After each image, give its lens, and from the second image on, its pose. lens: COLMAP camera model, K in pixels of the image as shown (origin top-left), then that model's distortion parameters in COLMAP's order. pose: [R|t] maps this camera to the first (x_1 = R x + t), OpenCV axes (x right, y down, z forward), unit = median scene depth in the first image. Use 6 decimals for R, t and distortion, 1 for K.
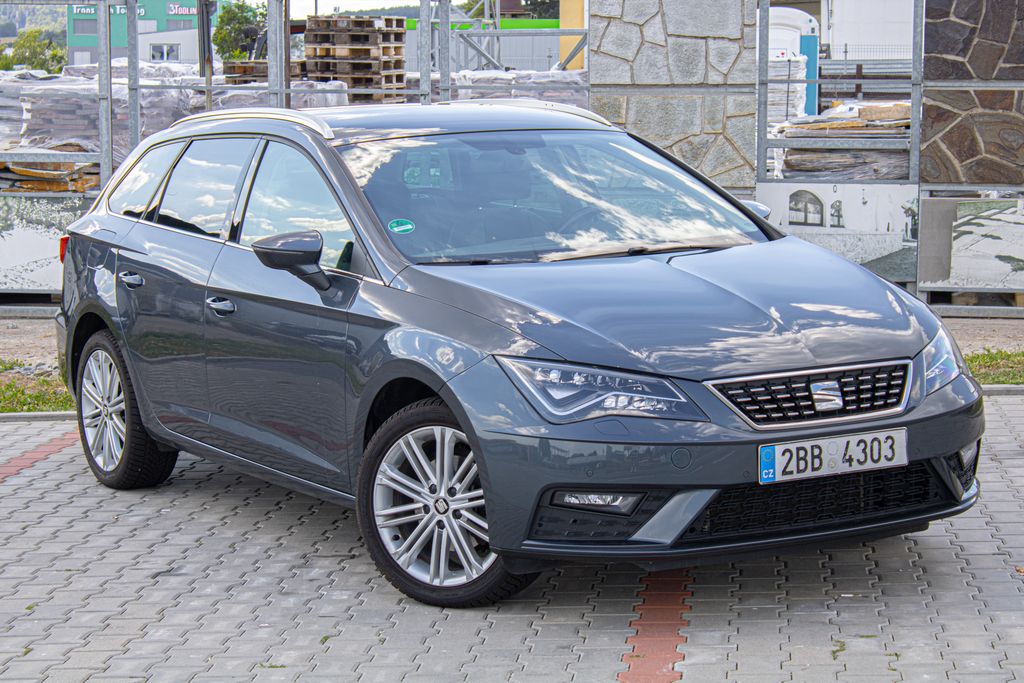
lens RADIAL K [[2478.1, 0, 510.1], [0, 2478.1, 341.9], [0, 0, 1]] dist [0.098547, 0.000000]
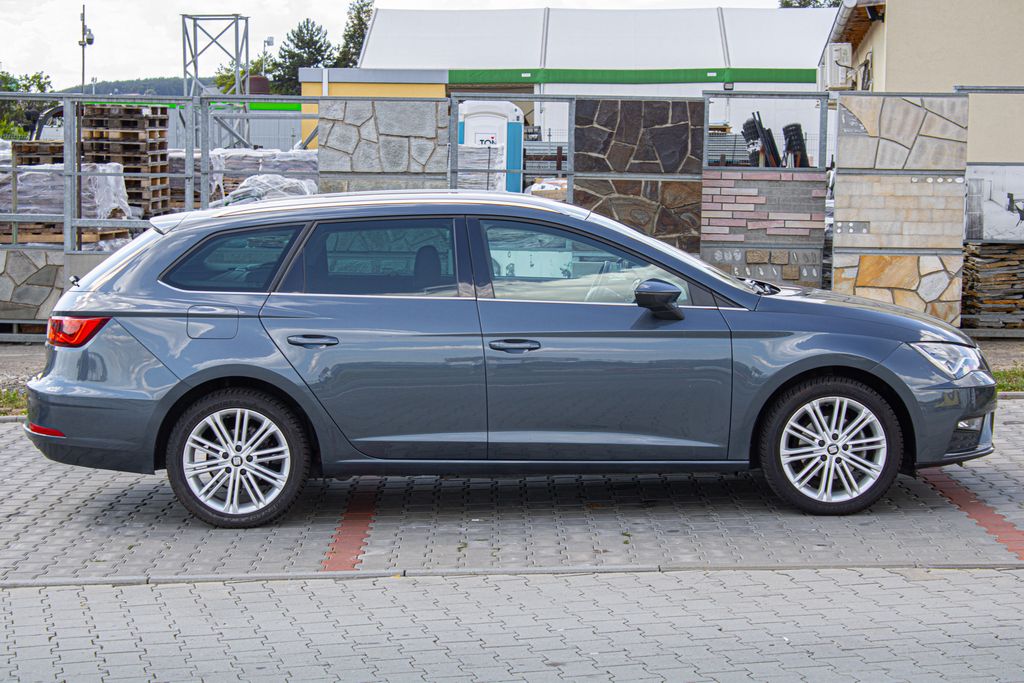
lens RADIAL K [[2323.9, 0, 511.1], [0, 2323.9, 343.9], [0, 0, 1]] dist [0.072784, 0.000000]
pose [[0.994183, 0.002468, 0.107676, 0.001601], [-0.000109, 0.999760, -0.021910, 0.012078], [-0.107704, 0.021770, 0.993945, -0.208823]]
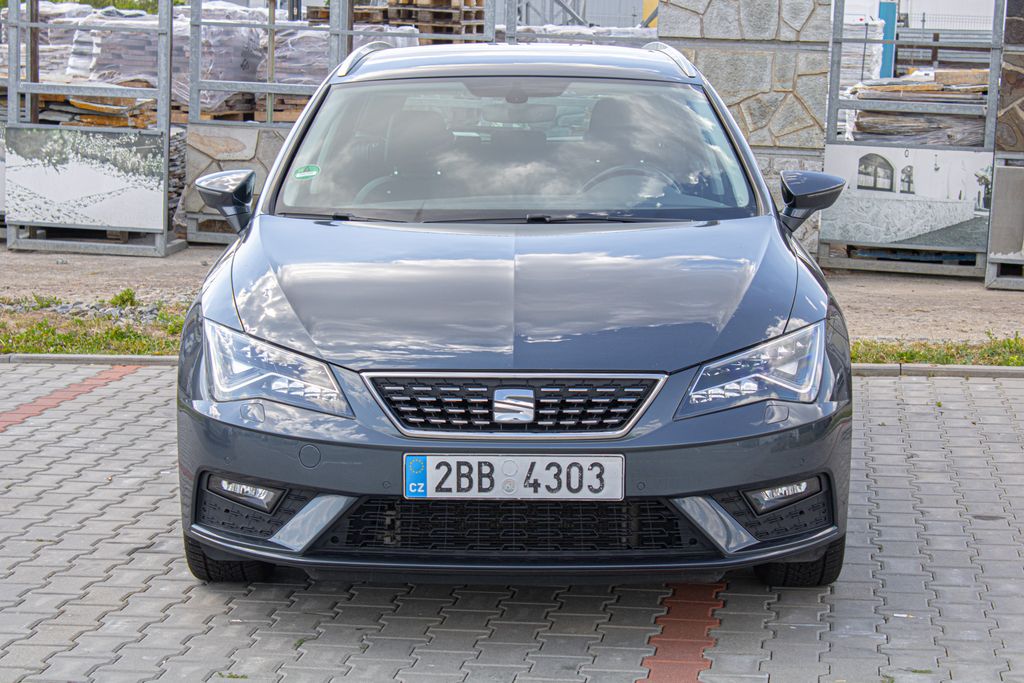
lens RADIAL K [[2323.9, 0, 508.2], [0, 2323.9, 338.2], [0, 0, 1]] dist [0.072784, 0.000000]
pose [[0.998518, 0.040798, -0.036022, 0.011259], [-0.039971, 0.998927, 0.023406, -0.004723], [0.036939, -0.021932, 0.999077, 0.084419]]
